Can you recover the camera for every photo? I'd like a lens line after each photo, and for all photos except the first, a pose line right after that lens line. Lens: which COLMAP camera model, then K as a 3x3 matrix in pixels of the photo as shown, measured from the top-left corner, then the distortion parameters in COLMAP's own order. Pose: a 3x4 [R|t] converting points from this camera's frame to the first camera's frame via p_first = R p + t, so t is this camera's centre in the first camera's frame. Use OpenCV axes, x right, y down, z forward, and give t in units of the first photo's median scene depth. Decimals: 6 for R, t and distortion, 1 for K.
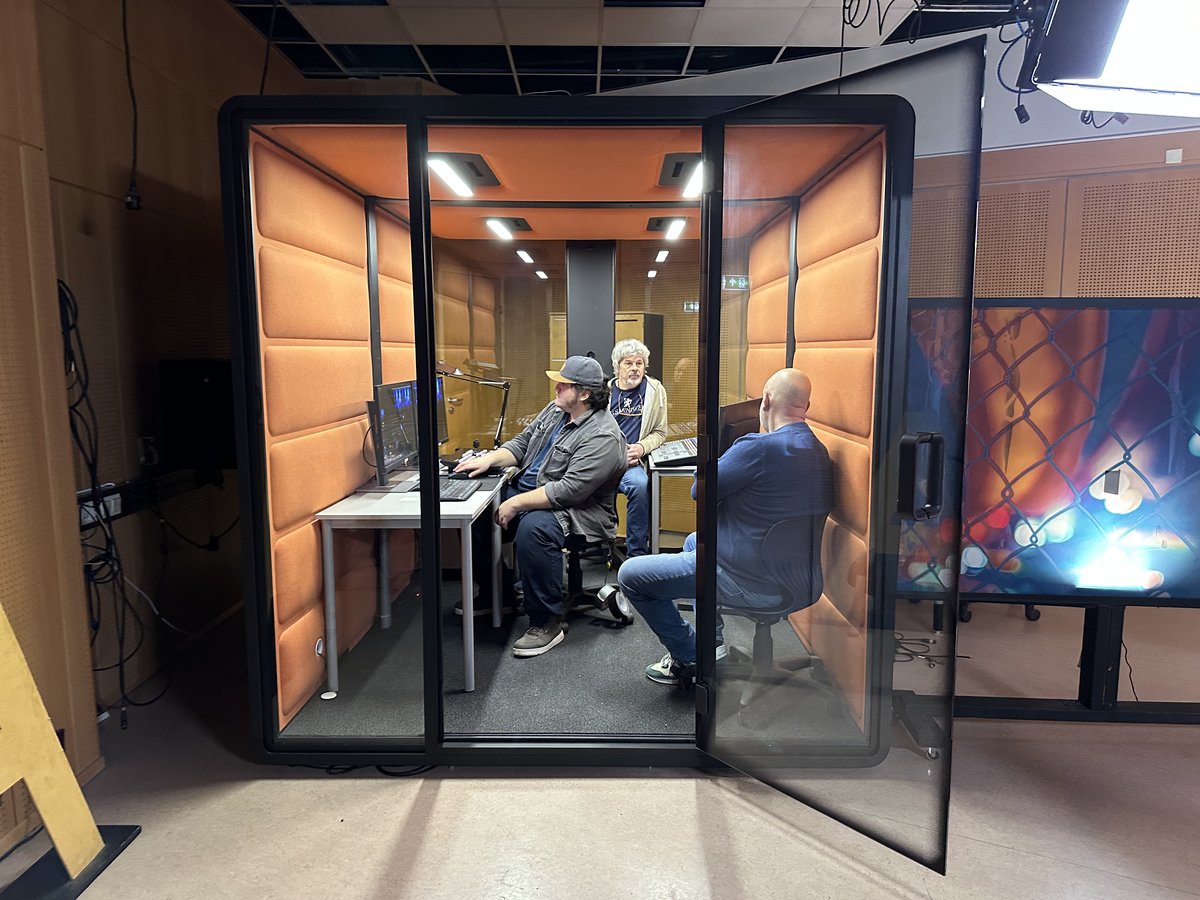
lens RADIAL K [[839.0, 0, 604.8], [0, 839.0, 449.0], [0, 0, 1]] dist [0.050479, -0.044890]
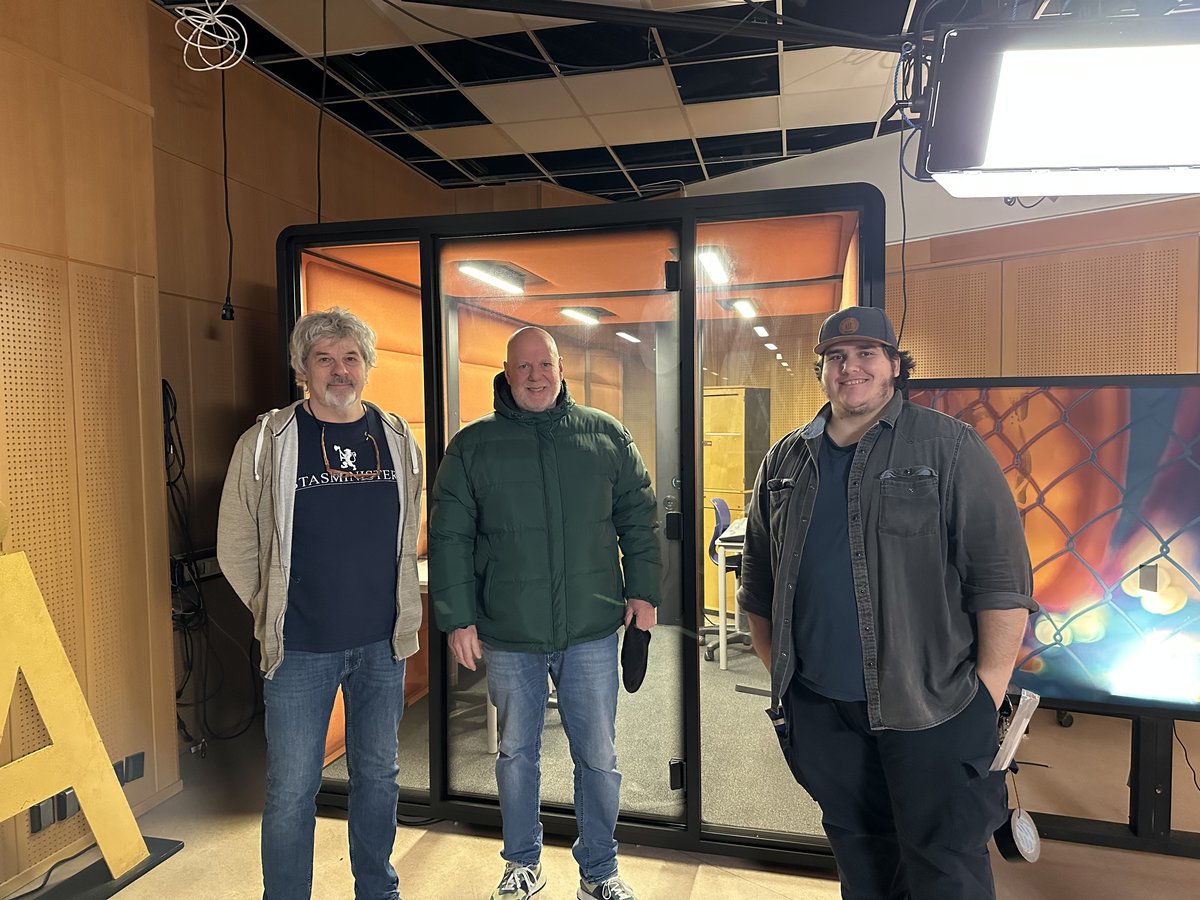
lens RADIAL K [[839.0, 0, 593.8], [0, 839.0, 457.5], [0, 0, 1]] dist [0.050479, -0.044890]
pose [[0.968151, 0.002760, -0.250352, 0.251518], [-0.020547, 0.997442, -0.068458, -0.014191], [0.249523, 0.071422, 0.965731, -0.023573]]
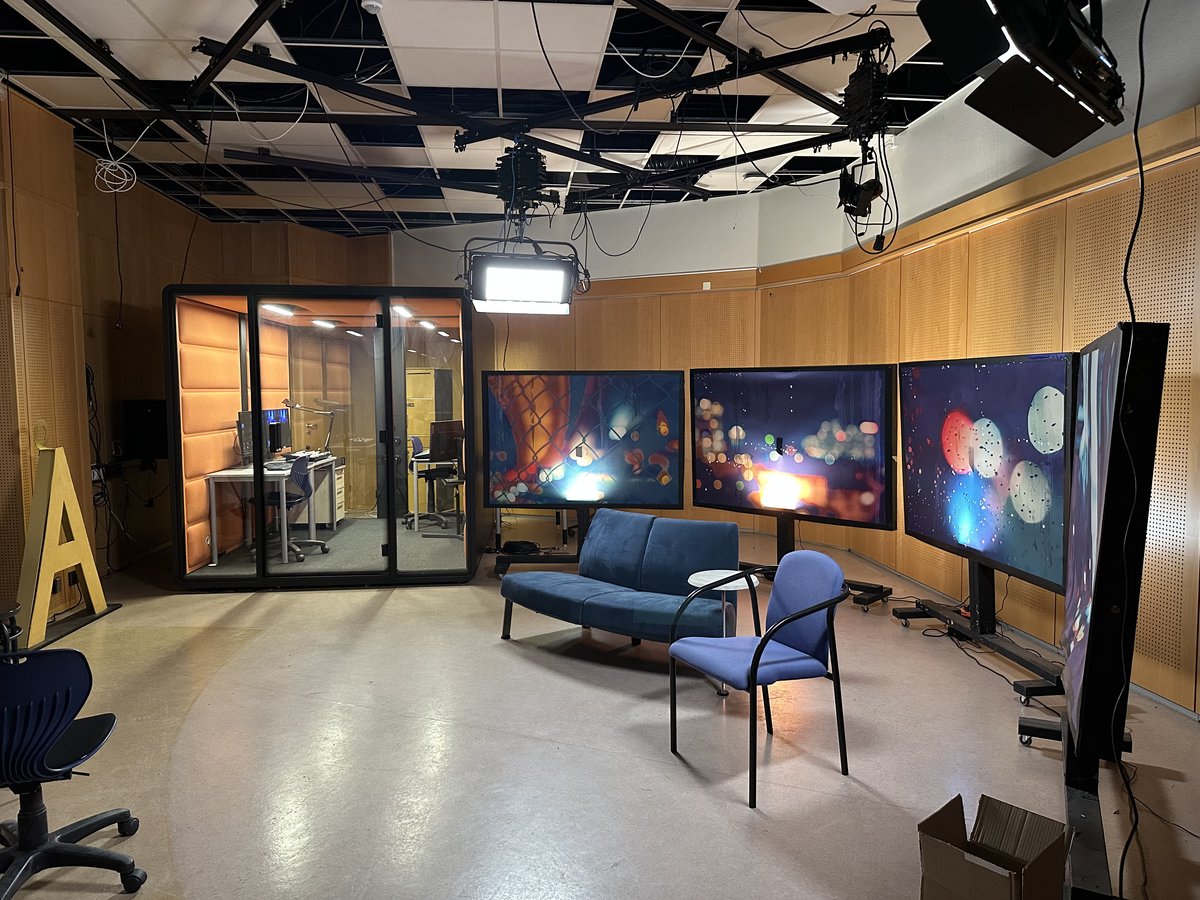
lens RADIAL K [[839.0, 0, 607.8], [0, 839.0, 439.4], [0, 0, 1]] dist [0.050479, -0.044890]
pose [[0.996064, -0.010663, 0.087994, 0.473709], [0.015656, 0.998294, -0.056254, 0.130459], [-0.087244, 0.057410, 0.994531, -1.199668]]
